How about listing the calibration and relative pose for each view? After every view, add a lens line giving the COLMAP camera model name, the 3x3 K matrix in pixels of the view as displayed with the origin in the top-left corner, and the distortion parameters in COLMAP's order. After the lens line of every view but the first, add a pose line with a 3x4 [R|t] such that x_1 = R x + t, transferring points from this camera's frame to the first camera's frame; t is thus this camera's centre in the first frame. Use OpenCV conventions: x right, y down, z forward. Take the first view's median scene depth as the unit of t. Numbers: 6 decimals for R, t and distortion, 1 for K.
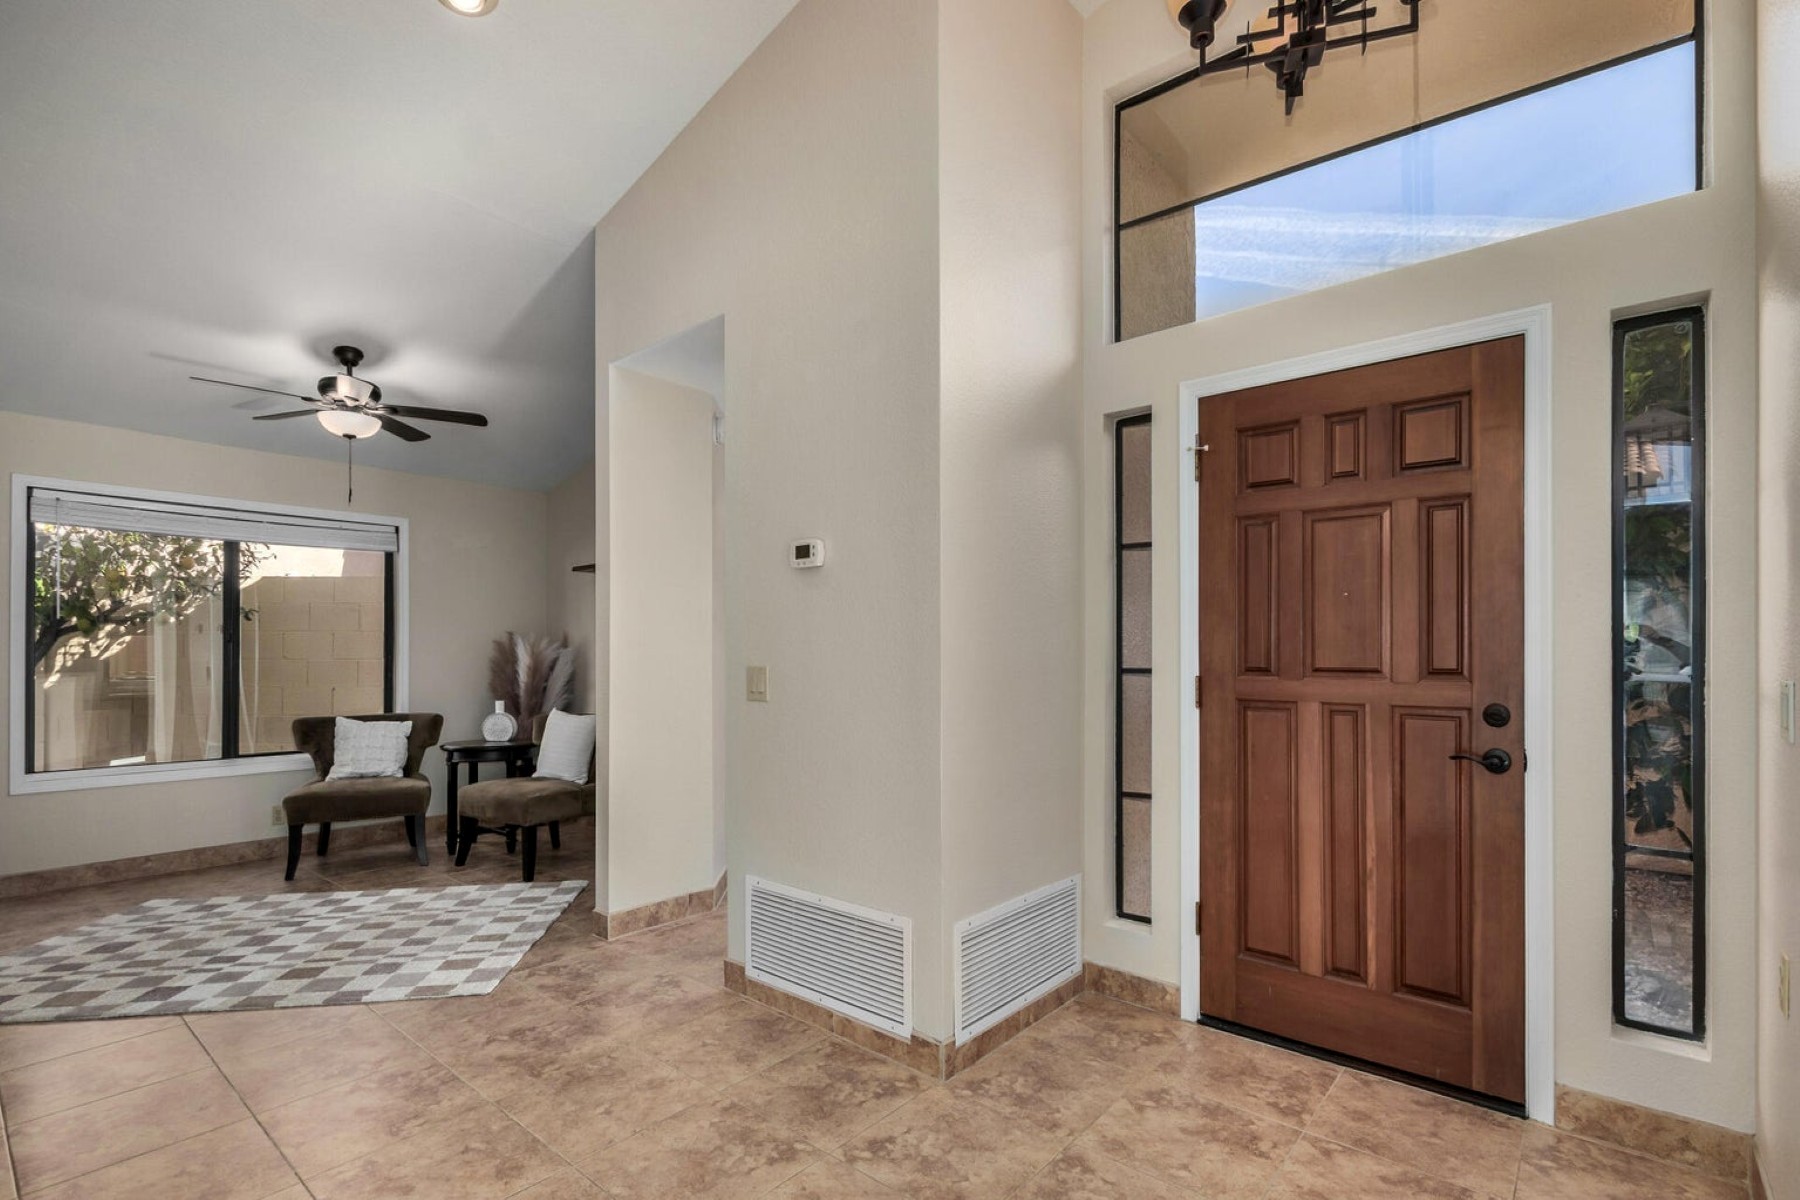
lens RADIAL K [[831.4, 0, 899.1], [0, 831.4, 647.8], [0, 0, 1]] dist [0.015607, -0.005316]
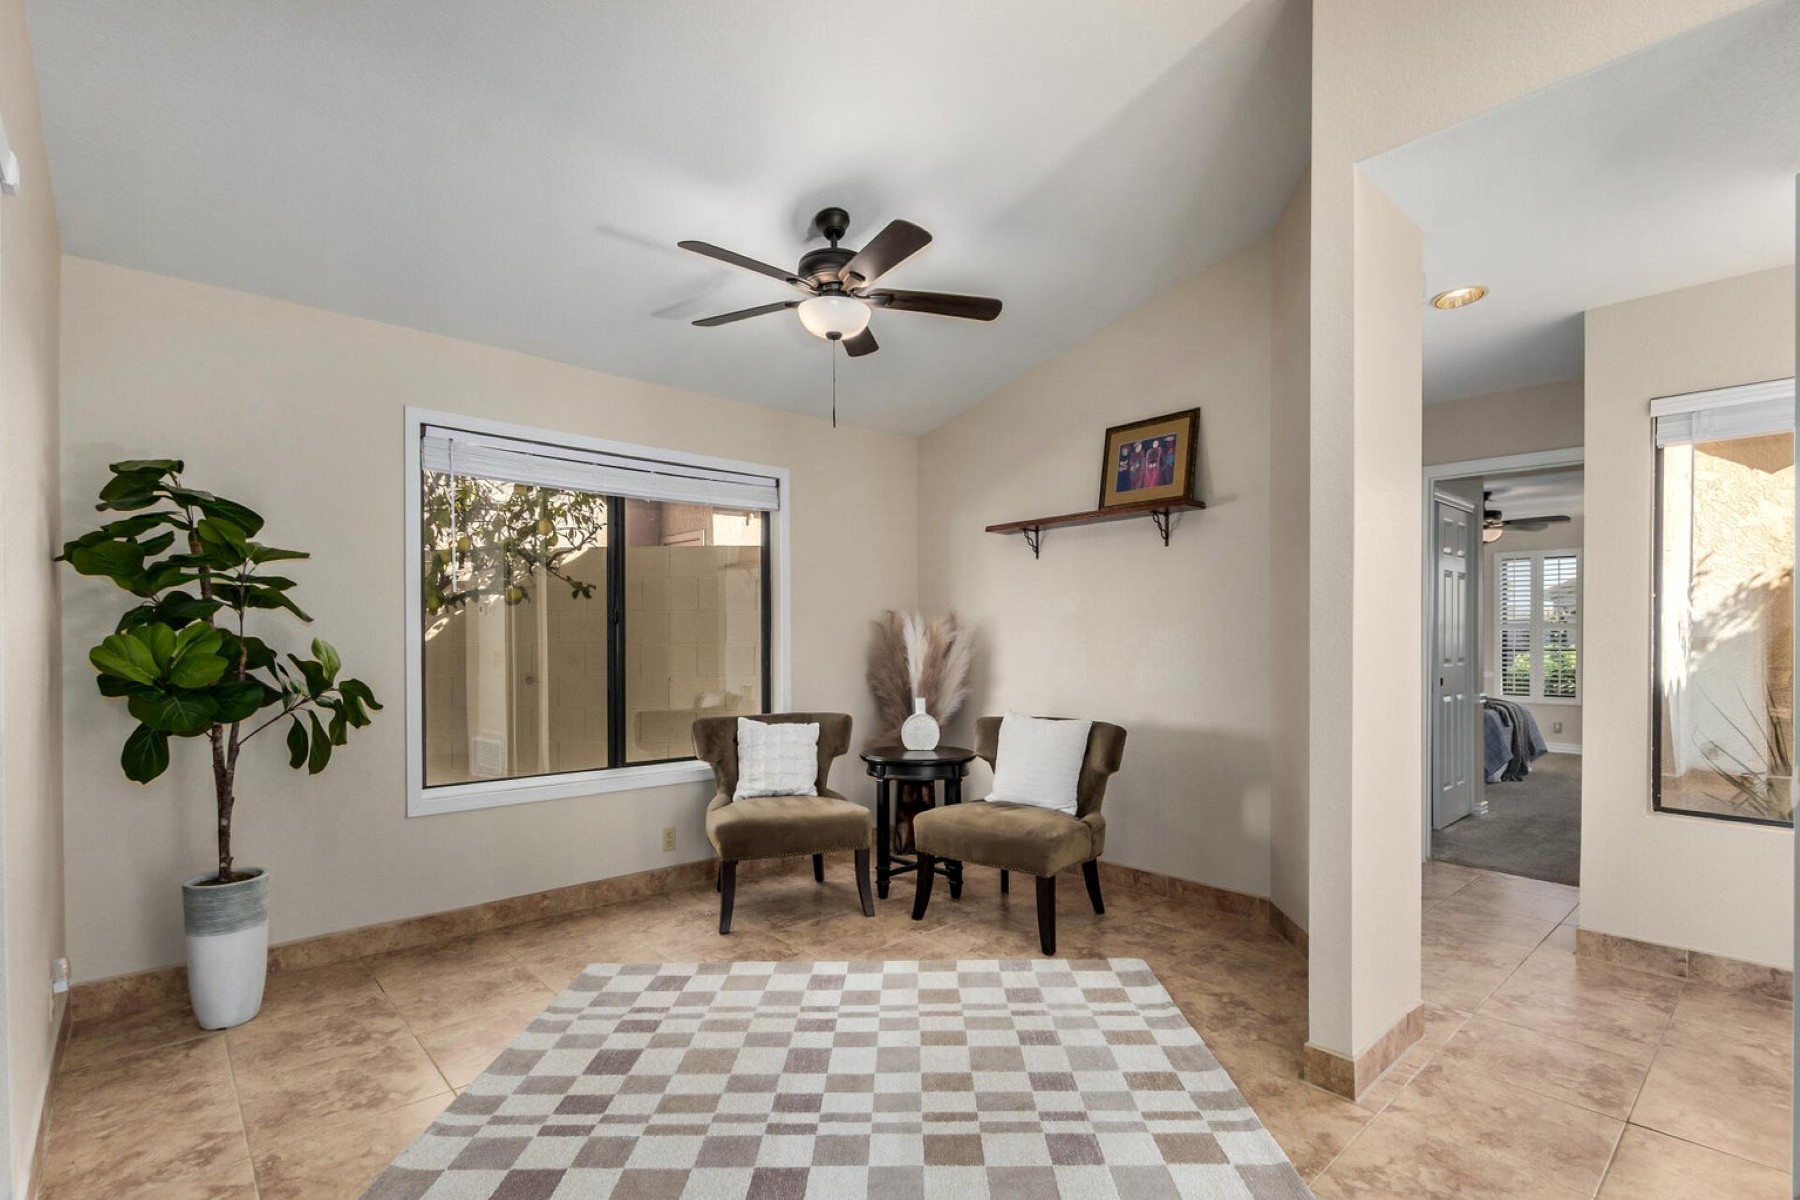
lens RADIAL K [[831.4, 0, 899.1], [0, 831.4, 647.8], [0, 0, 1]] dist [0.015607, -0.005316]
pose [[0.991850, 0.001668, -0.127402, -0.496874], [0.000955, 0.999789, 0.020519, 0.000673], [0.127409, -0.020473, 0.991639, 0.283905]]
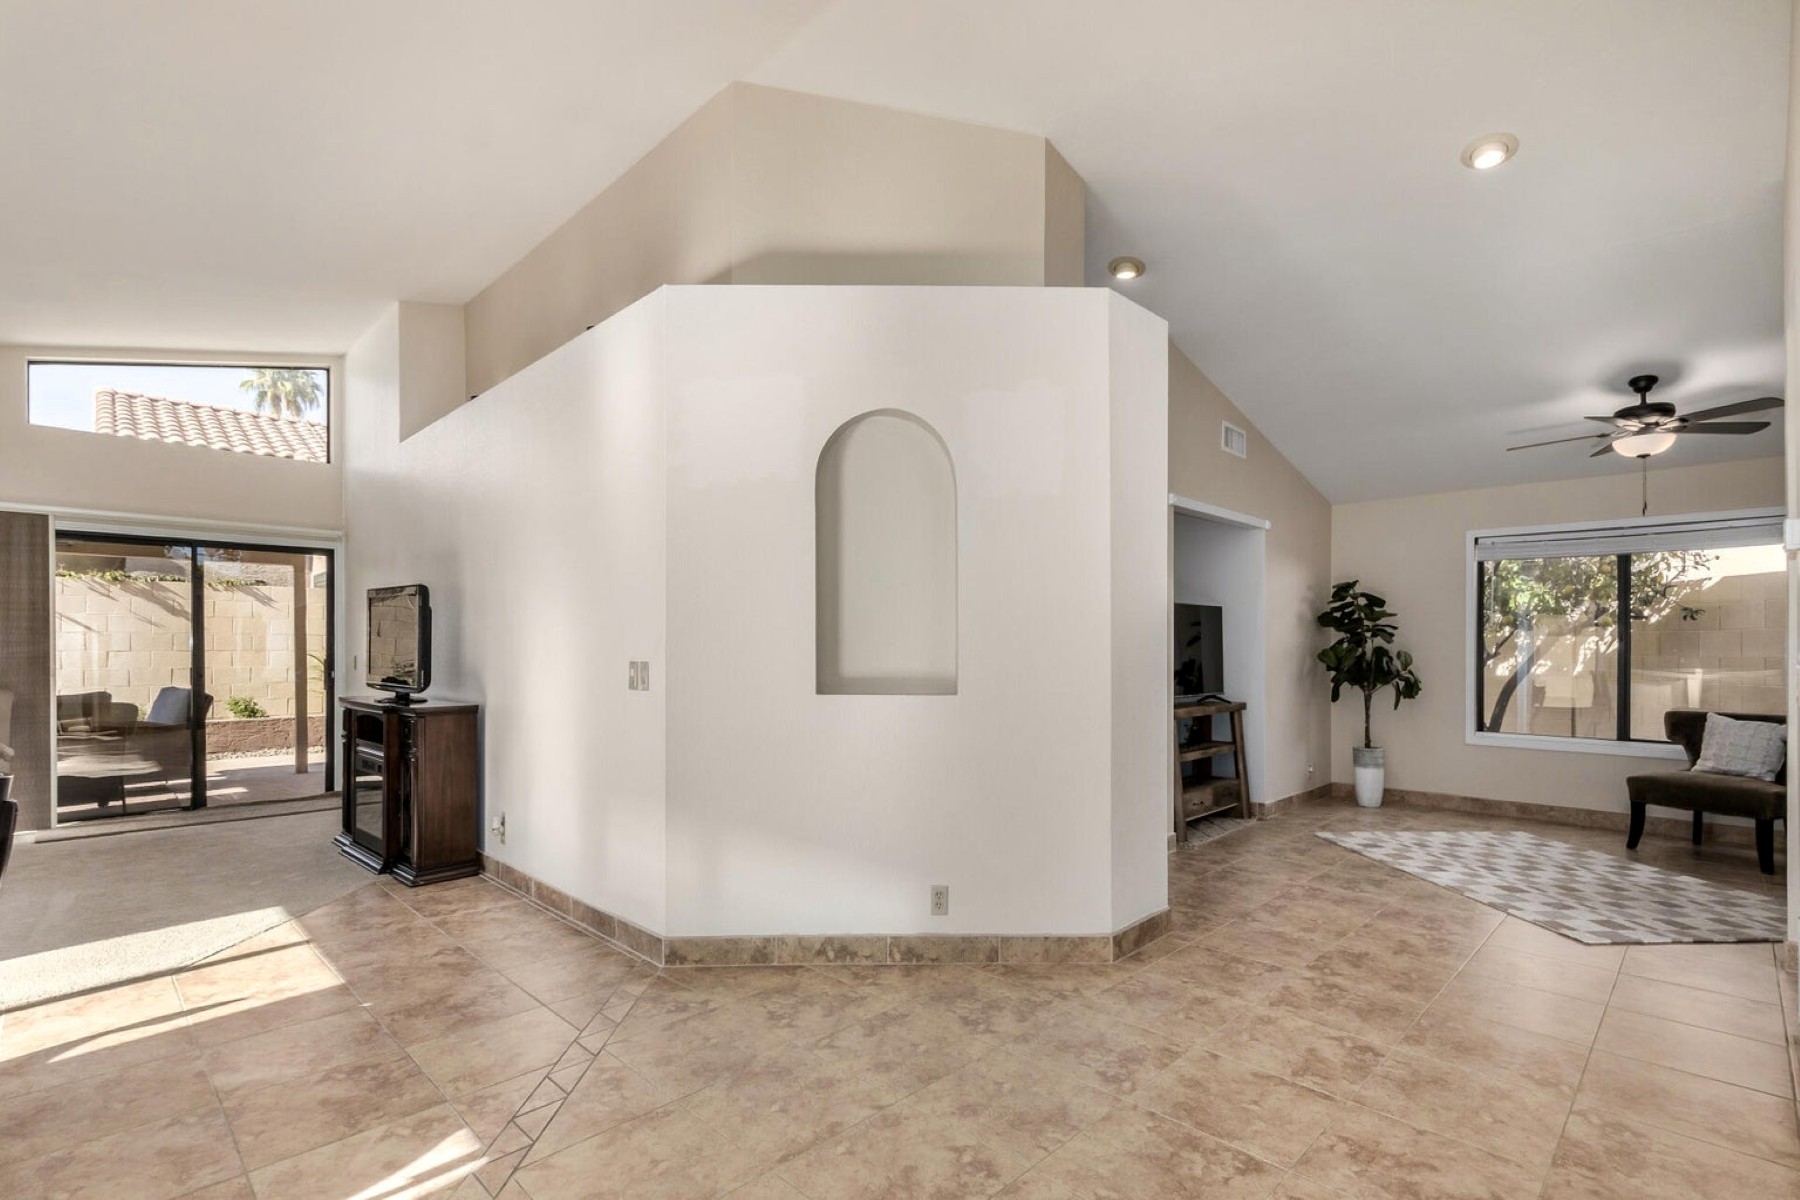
lens RADIAL K [[831.4, 0, 899.1], [0, 831.4, 647.8], [0, 0, 1]] dist [0.015607, -0.005316]
pose [[-0.073351, -0.000436, -0.997306, 0.516808], [0.002637, 0.999996, -0.000632, -0.000006], [0.997303, -0.002676, -0.073350, 0.089590]]
